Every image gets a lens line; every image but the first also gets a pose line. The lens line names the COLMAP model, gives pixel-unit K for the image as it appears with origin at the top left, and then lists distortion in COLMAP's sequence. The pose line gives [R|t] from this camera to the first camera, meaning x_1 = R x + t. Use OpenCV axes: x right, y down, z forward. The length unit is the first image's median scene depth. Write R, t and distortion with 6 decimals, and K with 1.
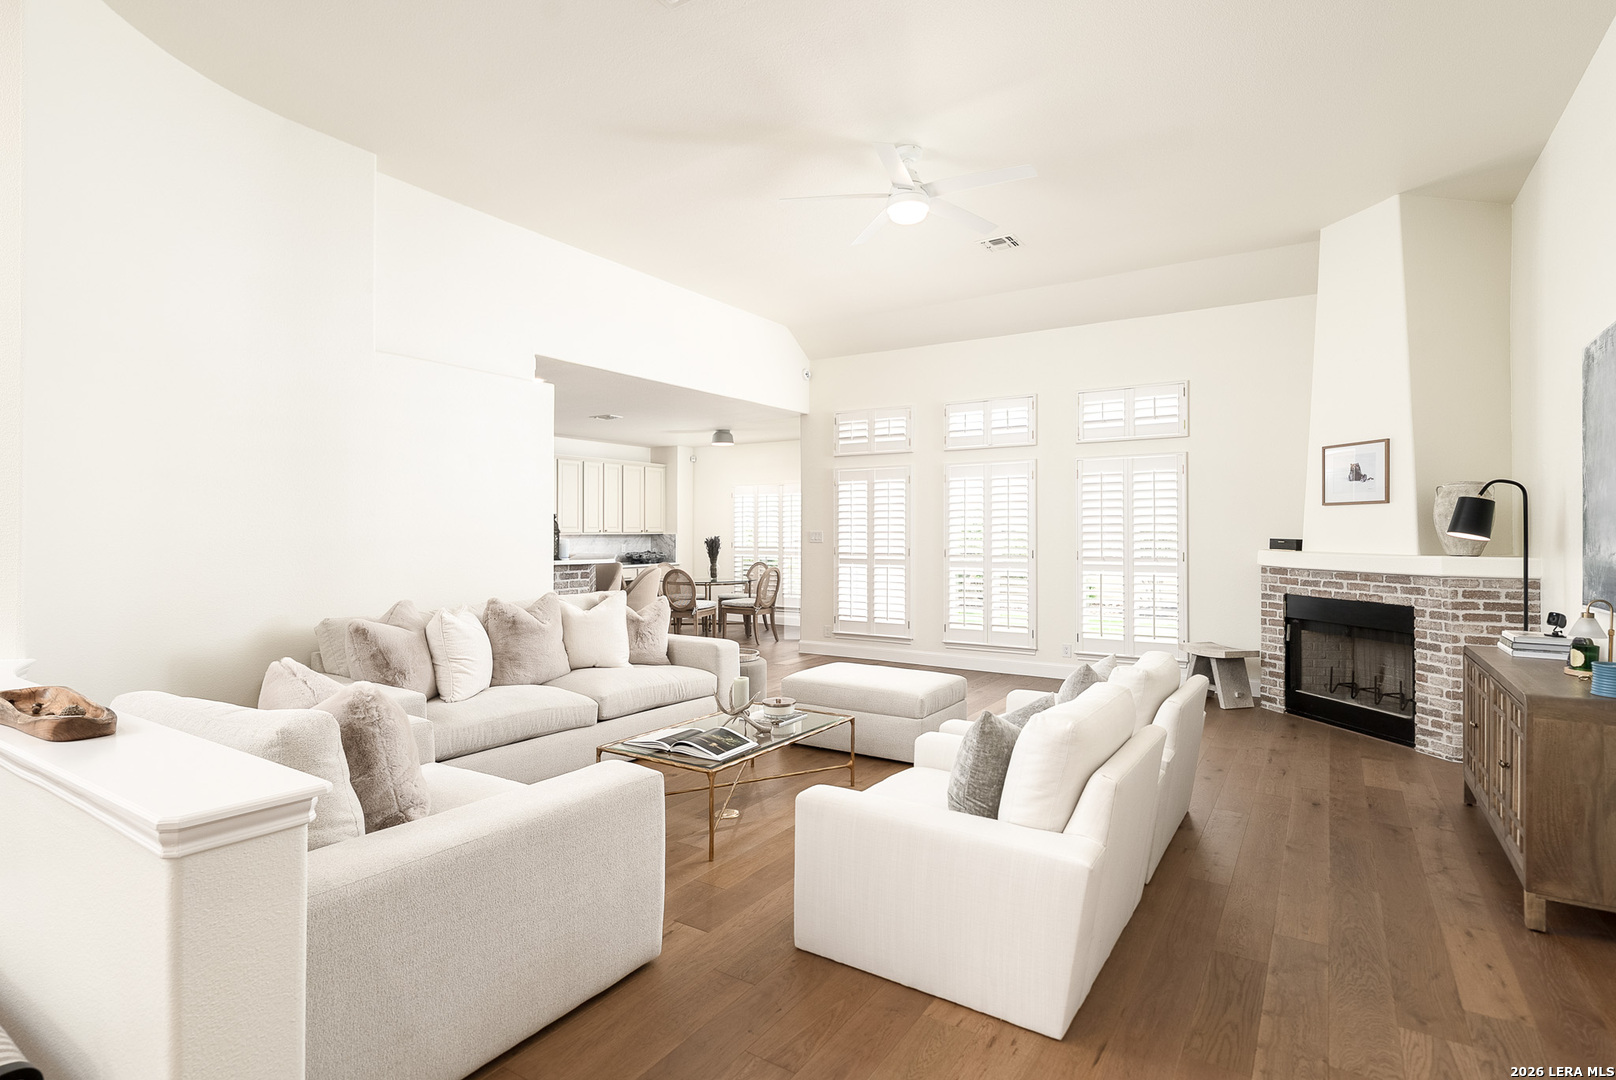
lens RADIAL K [[812.7, 0, 808.2], [0, 812.7, 533.1], [0, 0, 1]] dist [-0.002837, 0.000443]
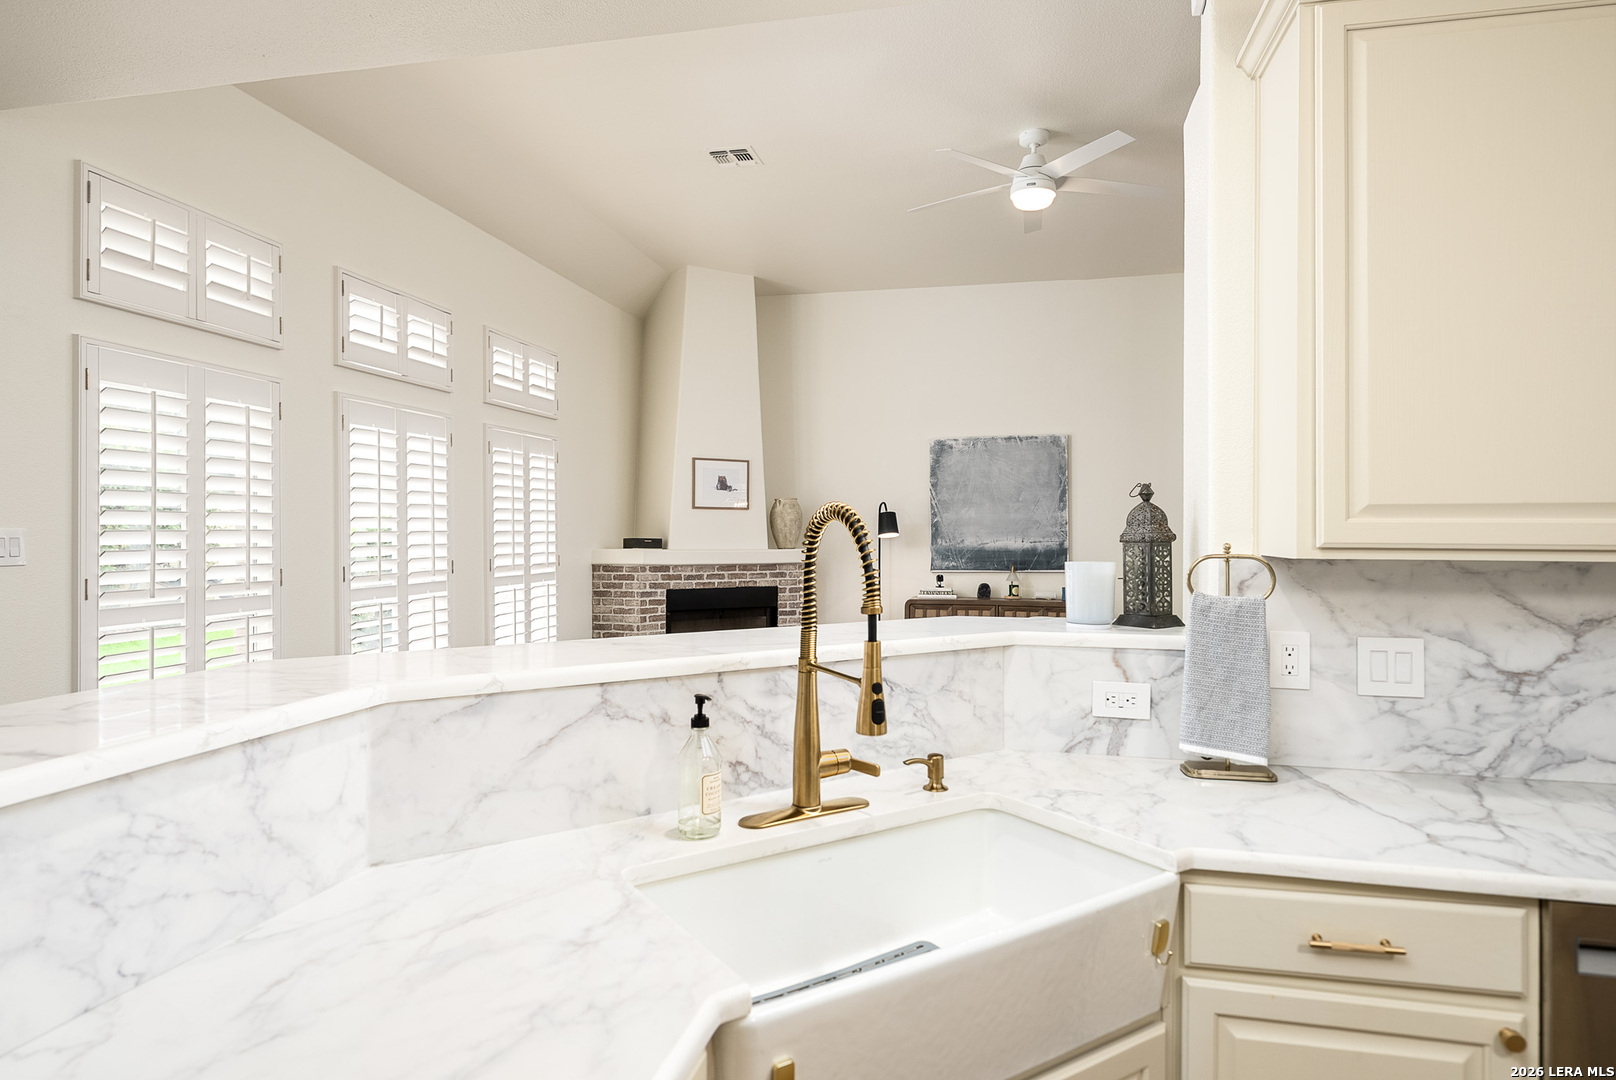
lens RADIAL K [[915.1, 0, 807.3], [0, 915.1, 534.5], [0, 0, 1]] dist [0.004645, 0.000920]
pose [[-0.350668, -0.003214, 0.936494, -0.626703], [-0.000936, 0.999995, 0.003082, -0.001787], [-0.936499, 0.000204, -0.350669, 1.292515]]
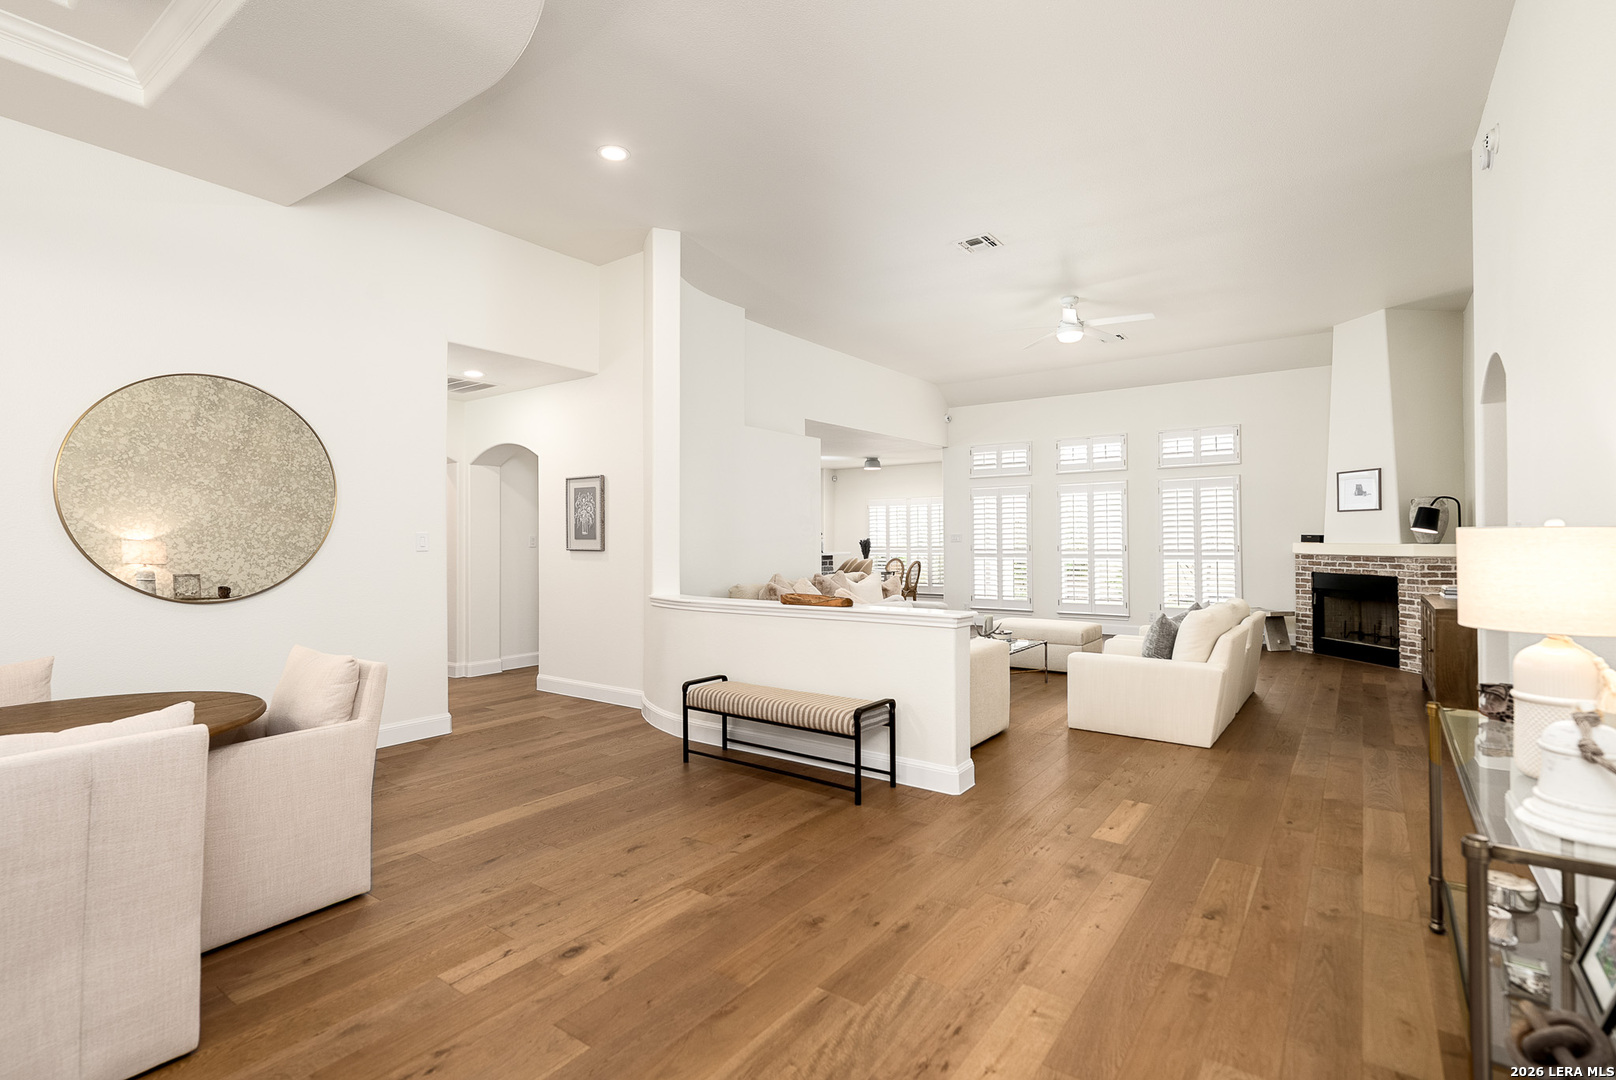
lens RADIAL K [[768.2, 0, 809.2], [0, 768.2, 534.5], [0, 0, 1]] dist [0.000320, -0.000851]
pose [[0.998586, -0.008592, -0.052471, -0.259364], [0.008274, 0.999946, -0.006258, 0.008055], [0.052522, 0.005815, 0.998603, -0.456072]]
